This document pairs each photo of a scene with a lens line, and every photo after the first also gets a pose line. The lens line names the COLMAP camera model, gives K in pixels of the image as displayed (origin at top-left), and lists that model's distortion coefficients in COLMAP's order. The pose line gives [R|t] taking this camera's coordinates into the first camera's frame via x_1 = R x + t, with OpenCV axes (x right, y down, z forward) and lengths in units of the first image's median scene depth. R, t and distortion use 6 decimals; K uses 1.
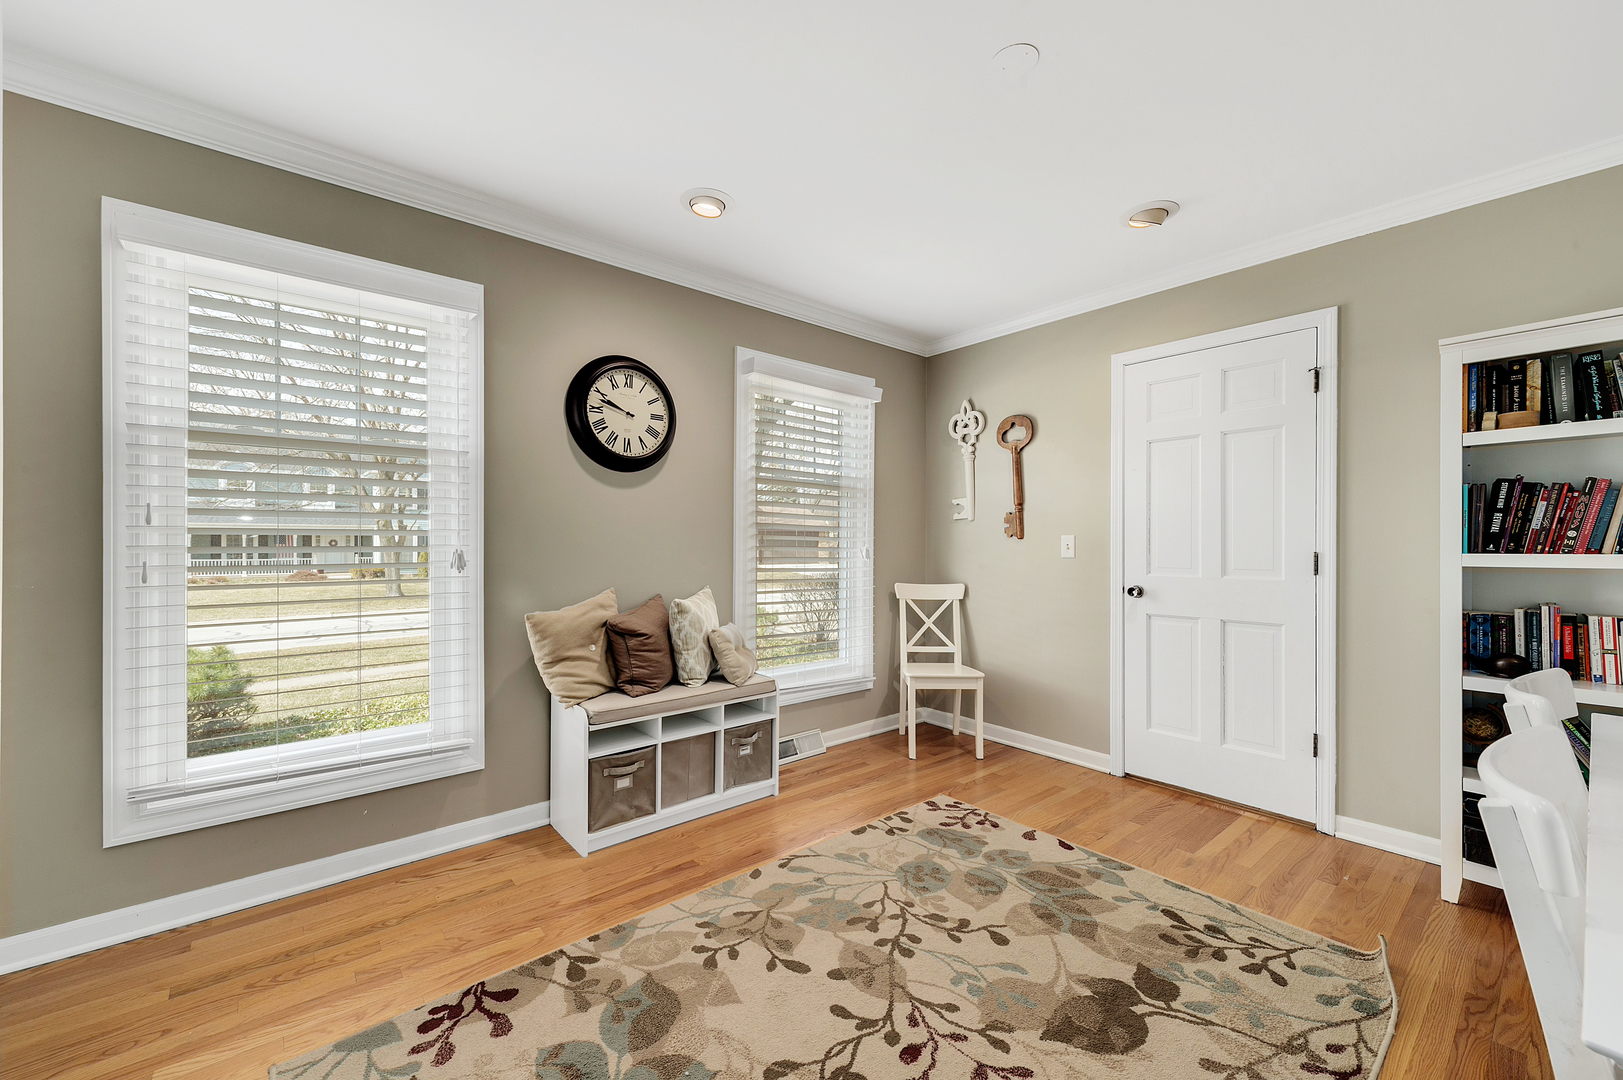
lens RADIAL K [[640.0, 0, 807.0], [0, 640.0, 540.0], [0, 0, 1]] dist [0.011641, -0.000692]
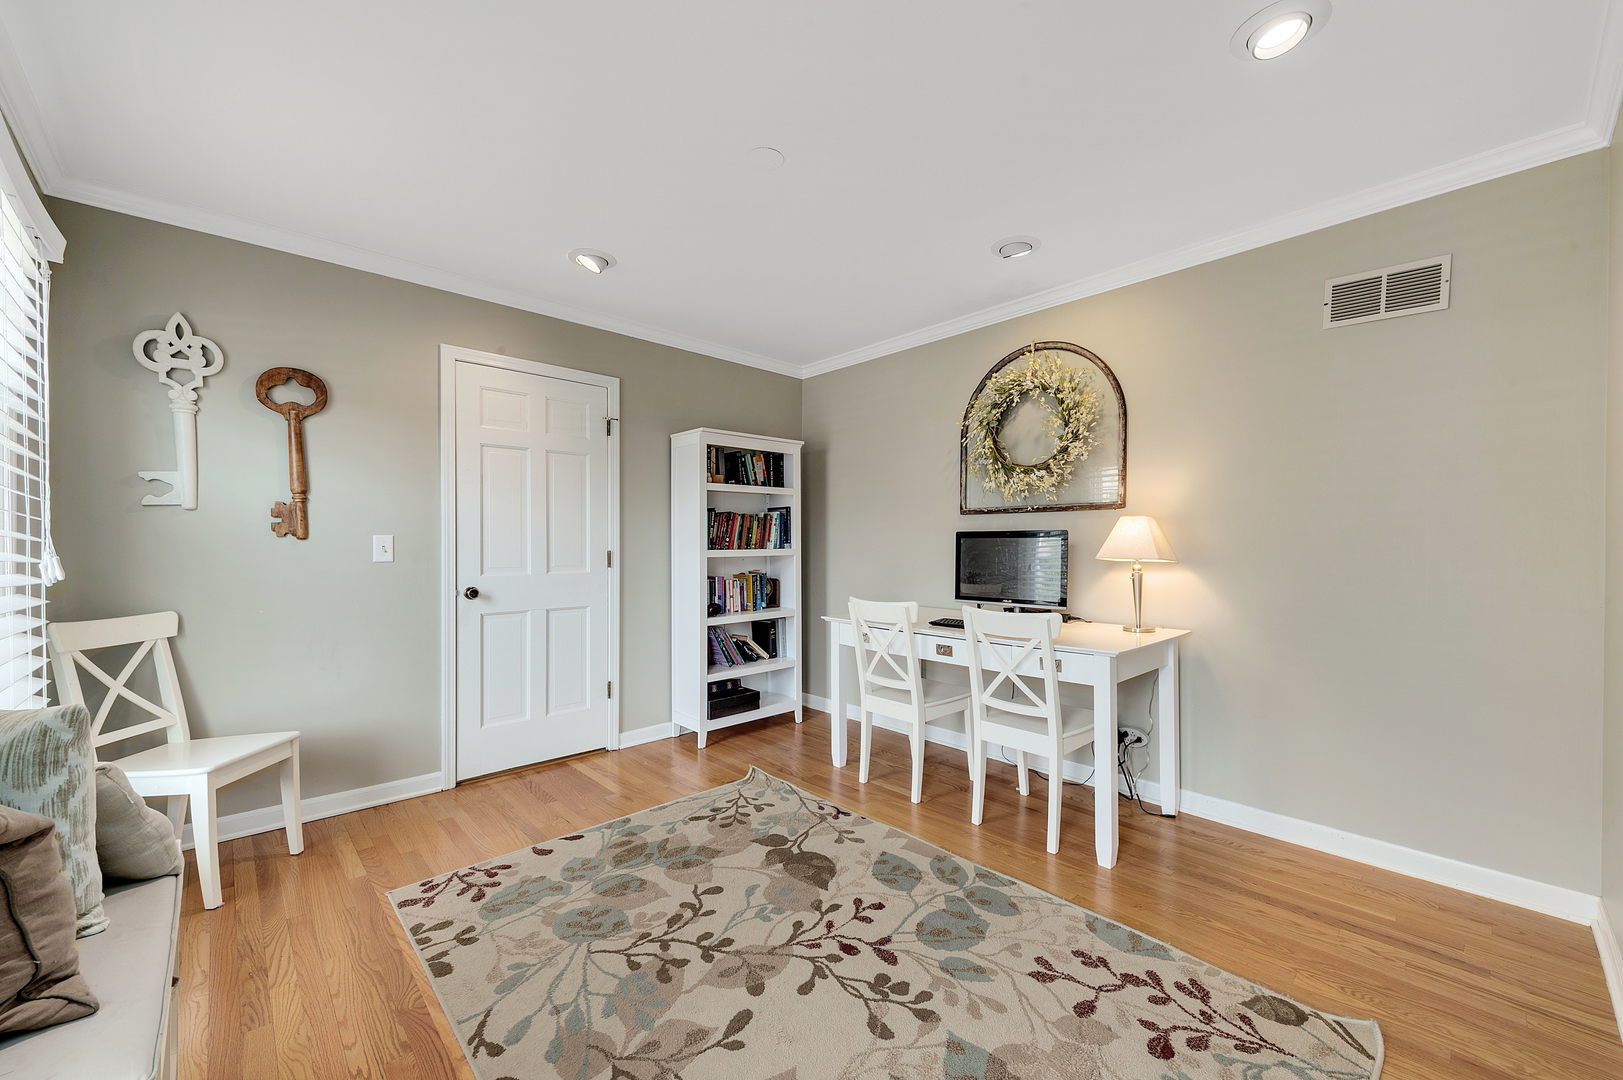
lens RADIAL K [[640.0, 0, 807.4], [0, 640.0, 548.6], [0, 0, 1]] dist [0.011641, -0.000692]
pose [[-0.041591, -0.010203, 0.999083, -0.617514], [-0.005302, 0.999936, 0.009991, -0.002011], [-0.999121, -0.004882, -0.041642, 0.644630]]
